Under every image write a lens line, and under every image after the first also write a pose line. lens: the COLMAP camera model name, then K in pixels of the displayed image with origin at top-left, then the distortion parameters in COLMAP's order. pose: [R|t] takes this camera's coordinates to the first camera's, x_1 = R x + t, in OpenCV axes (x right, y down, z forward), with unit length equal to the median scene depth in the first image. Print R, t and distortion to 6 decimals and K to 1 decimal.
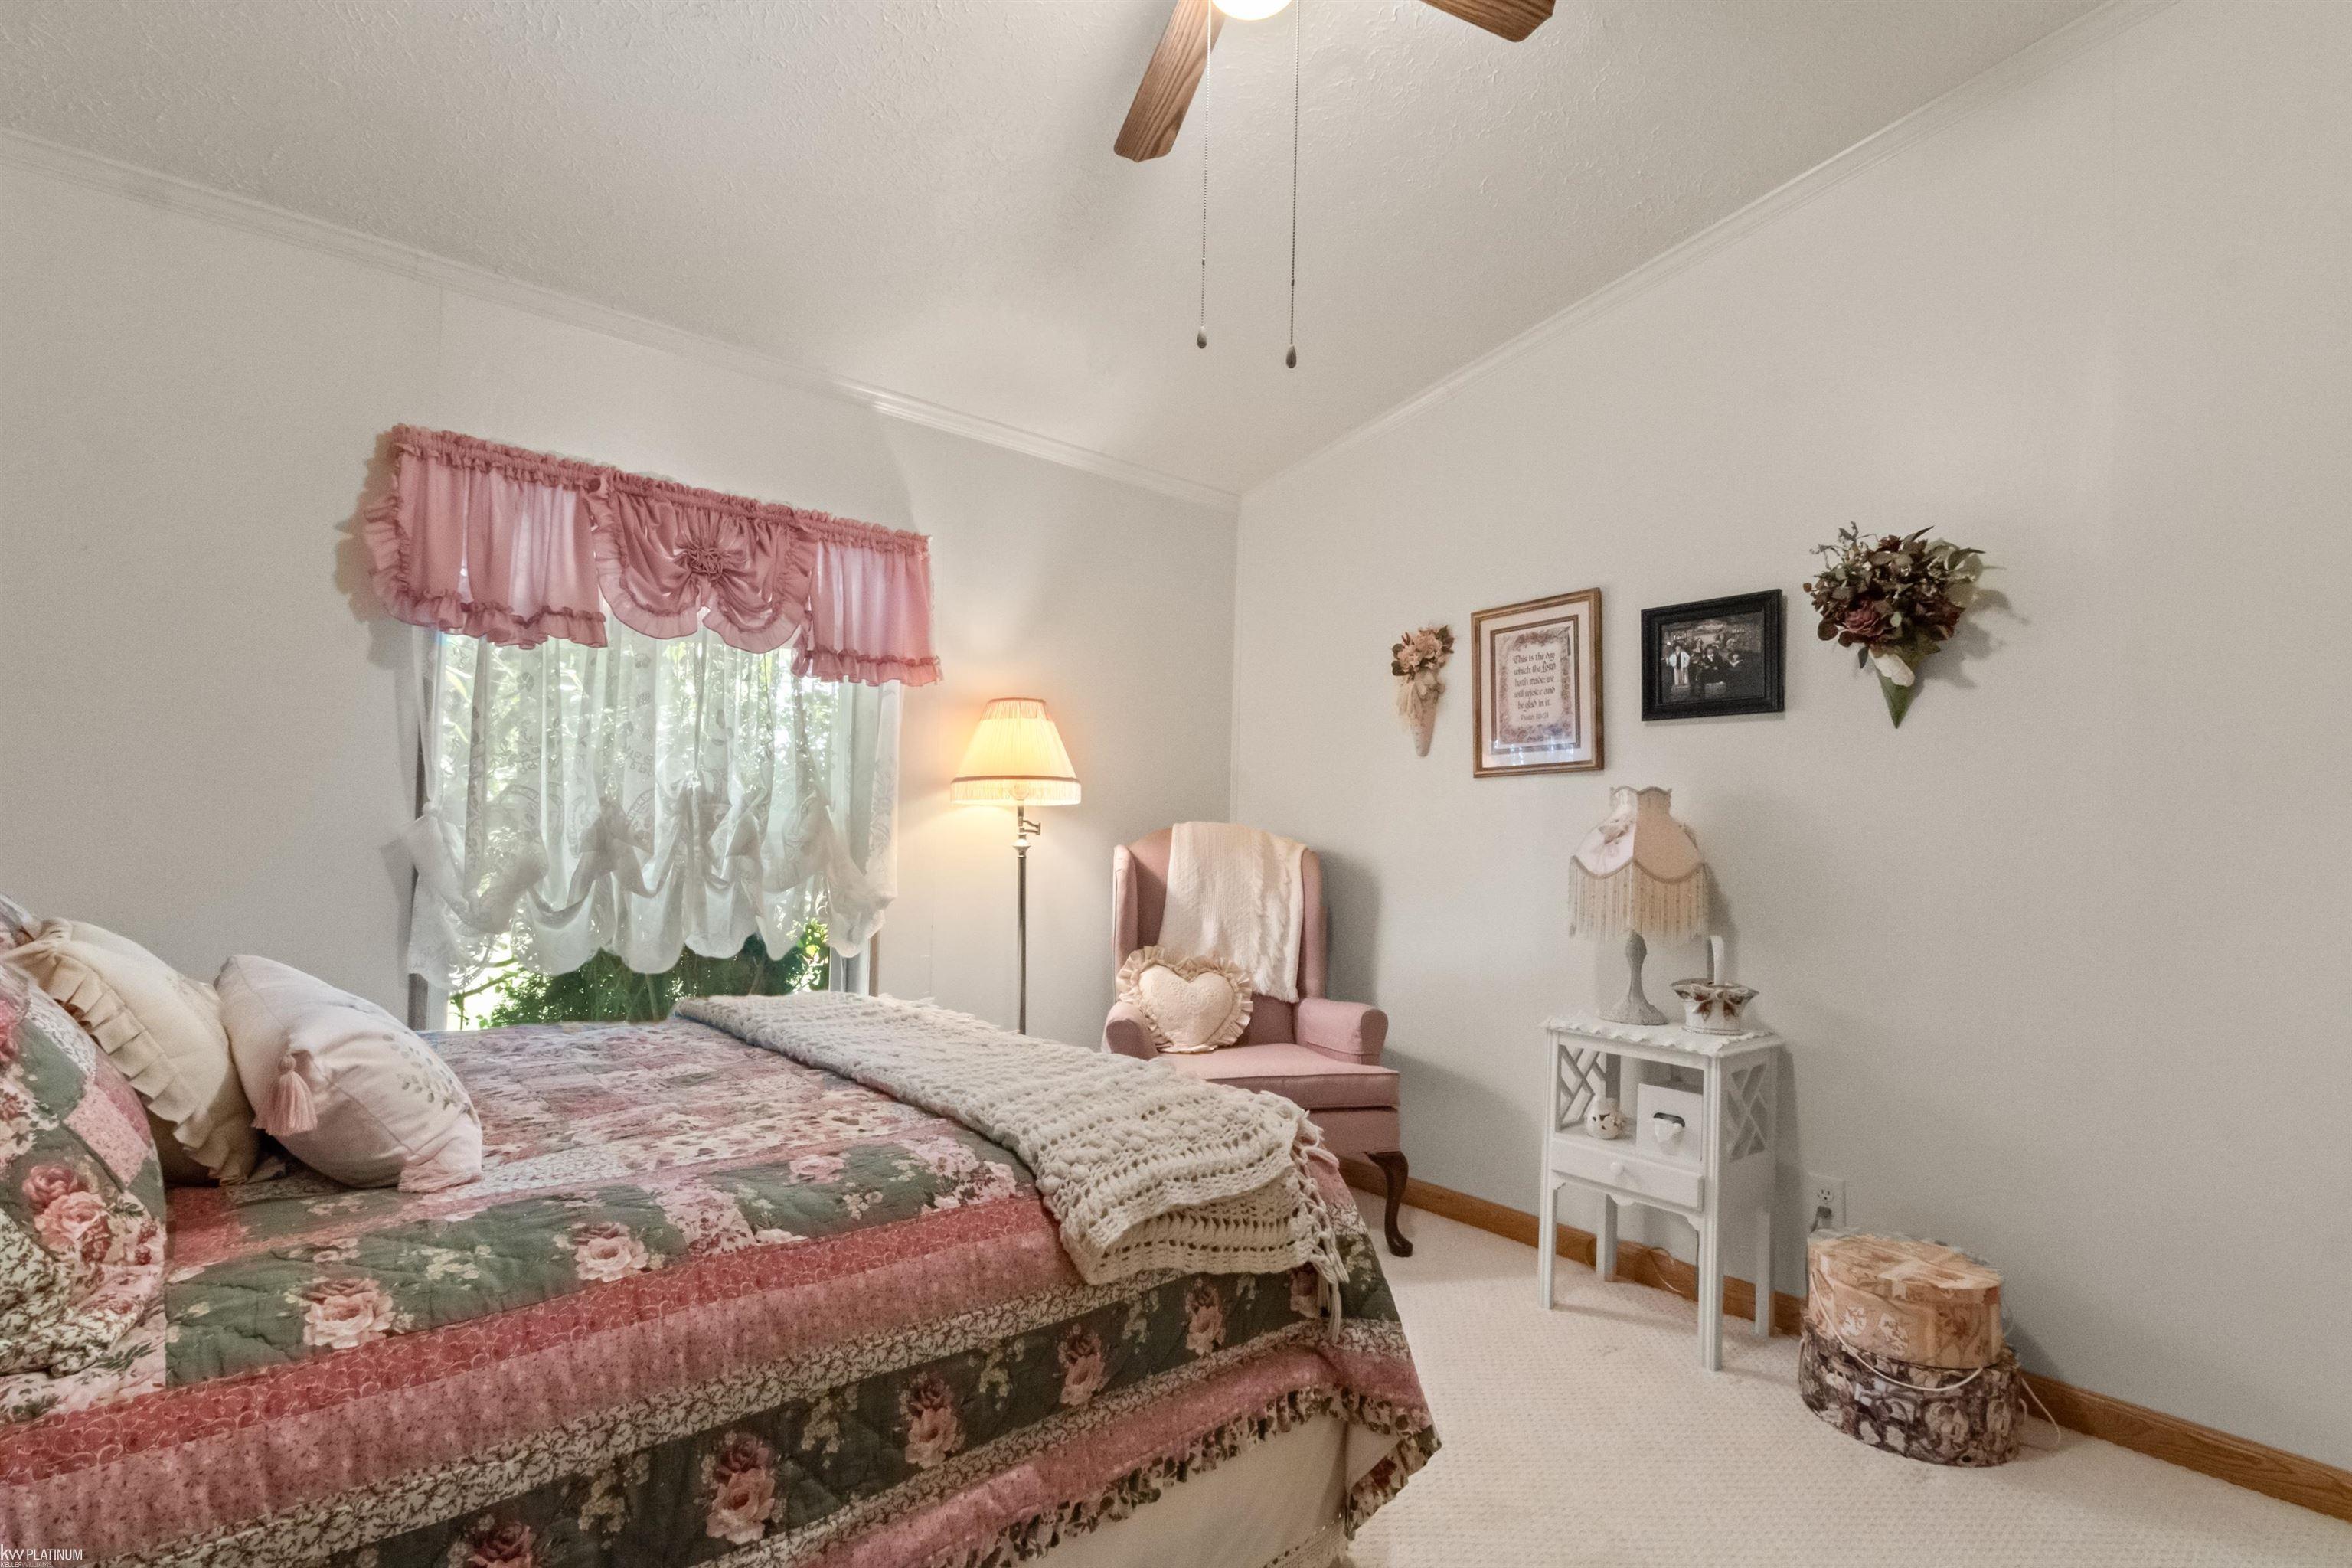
lens RADIAL K [[1115.8, 0, 1176.5], [0, 1115.8, 825.6], [0, 0, 1]] dist [0.000238, 0.000126]
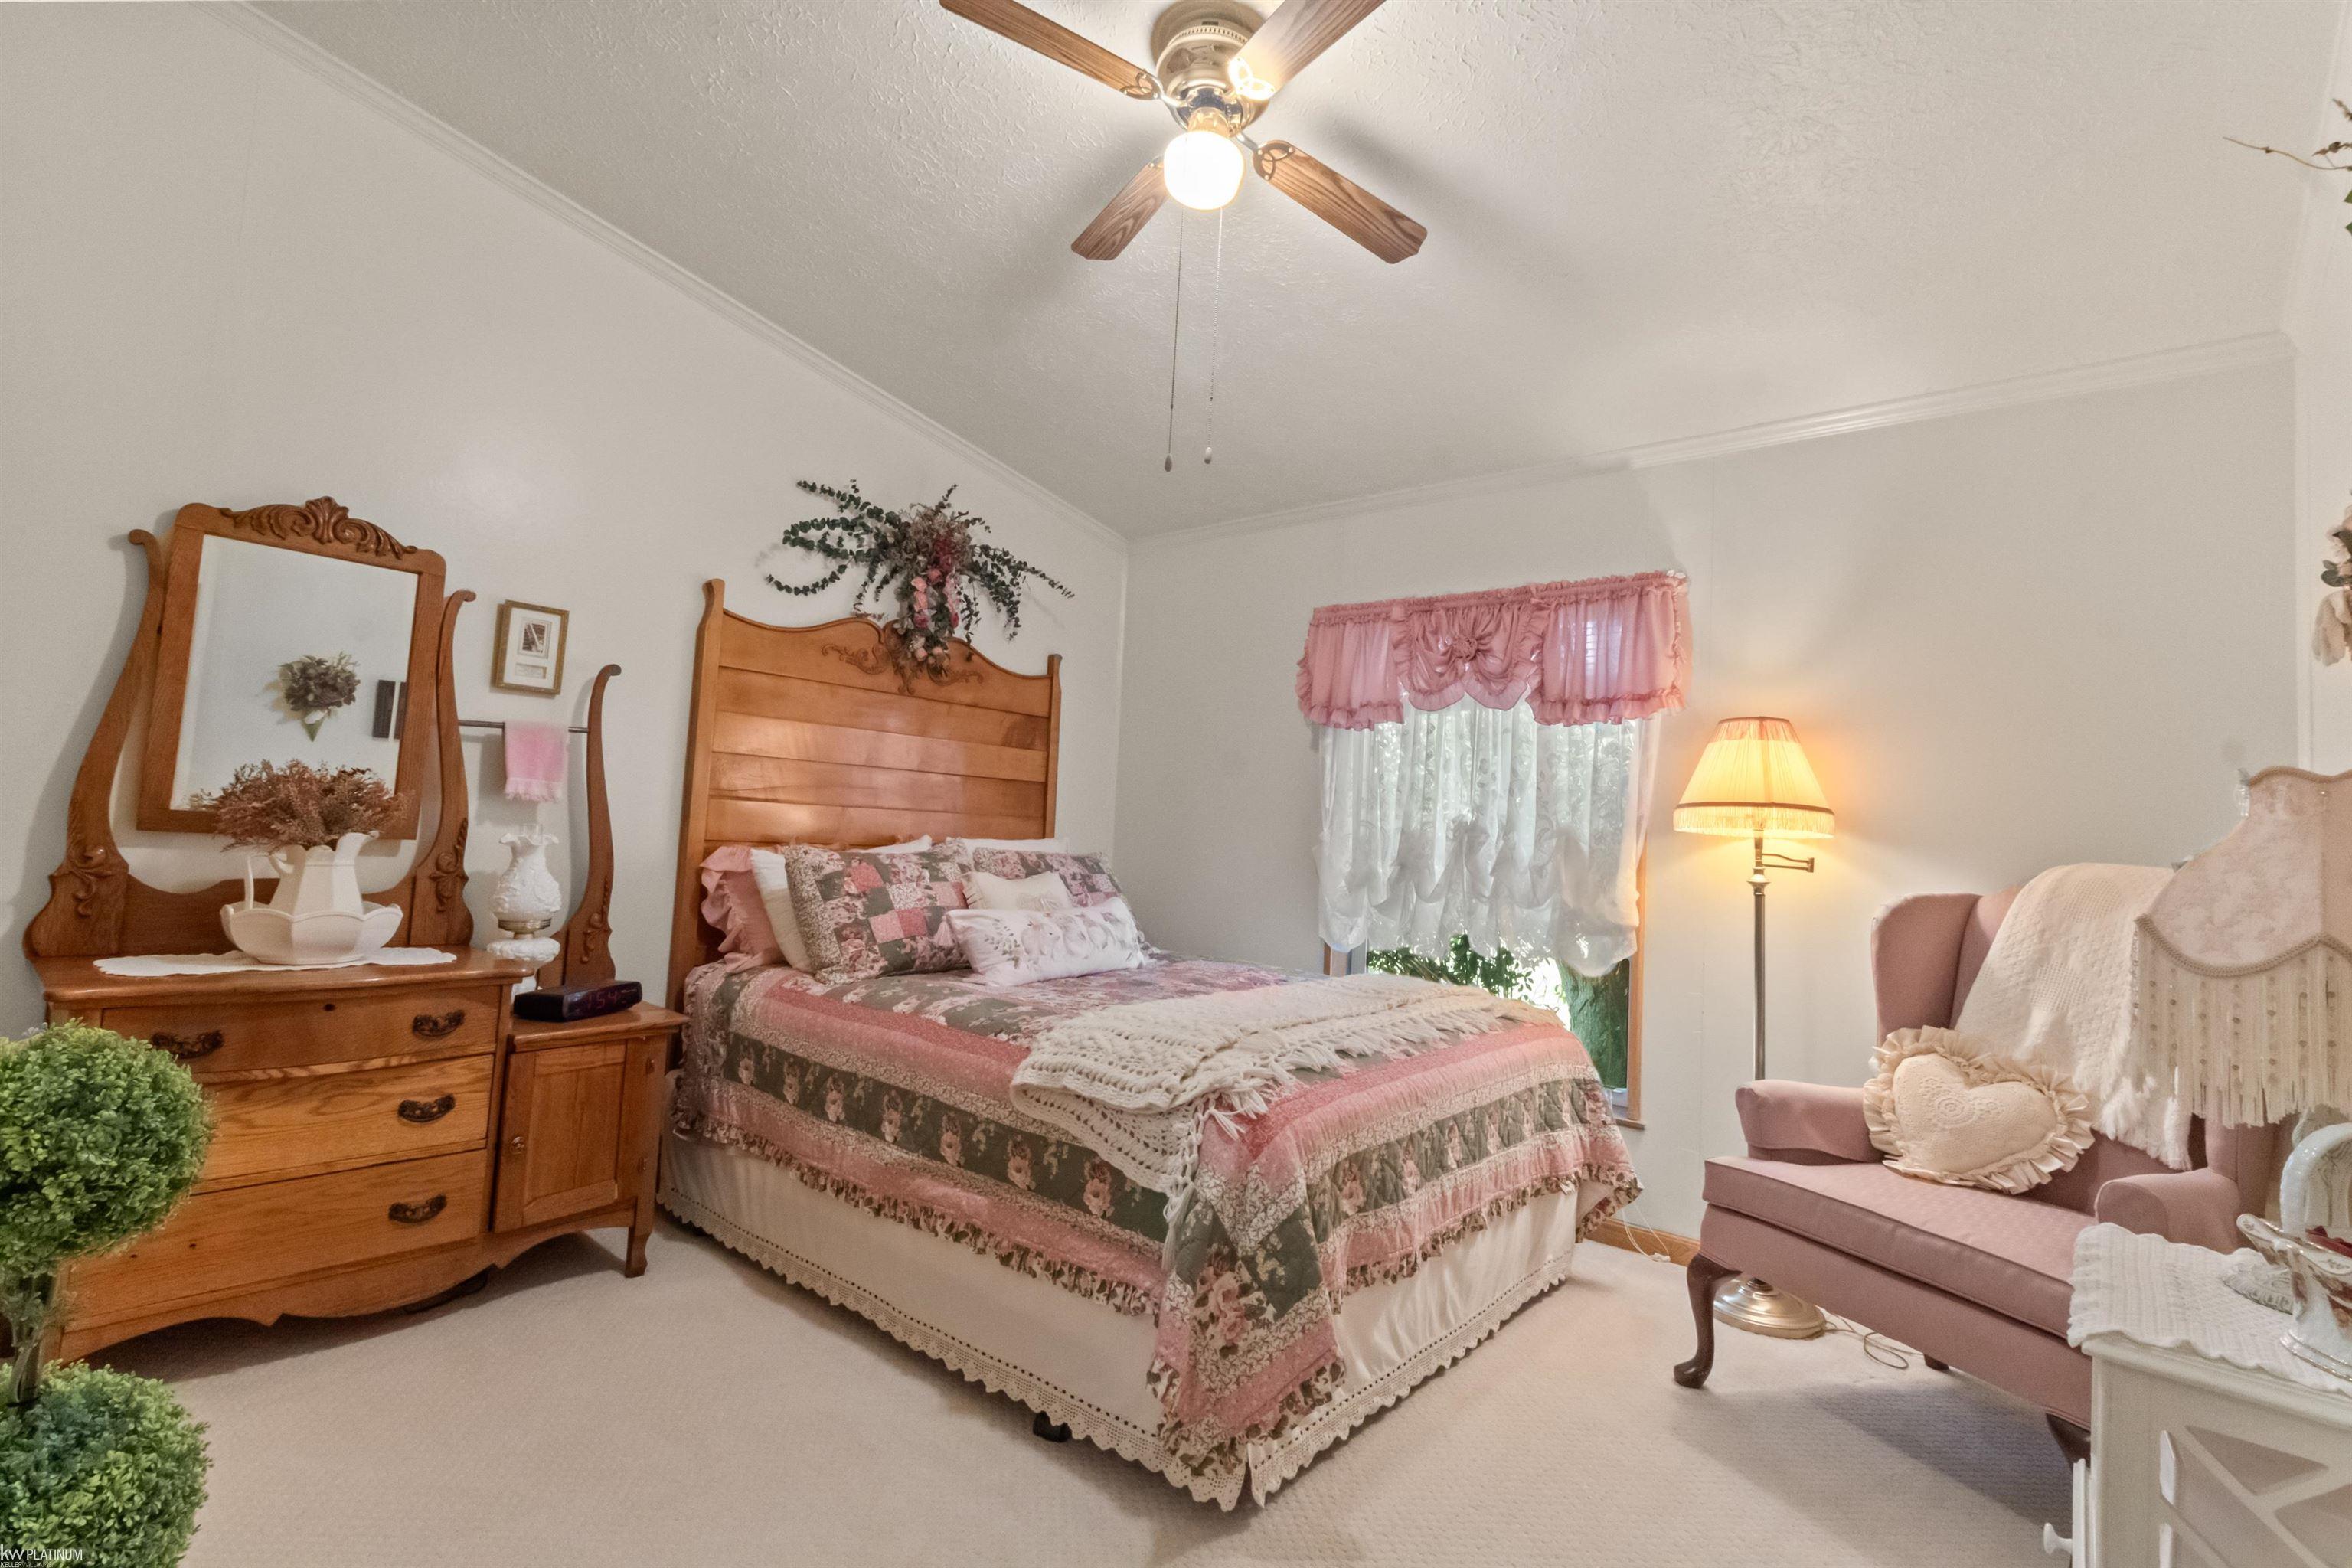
lens RADIAL K [[1094.4, 0, 1216.6], [0, 1094.4, 785.4], [0, 0, 1]] dist [0.000102, -0.000025]
pose [[0.180735, -0.050886, -0.982215, 0.788473], [-0.043212, 0.997286, -0.059618, 0.014876], [0.982582, 0.053218, 0.178046, 0.501043]]
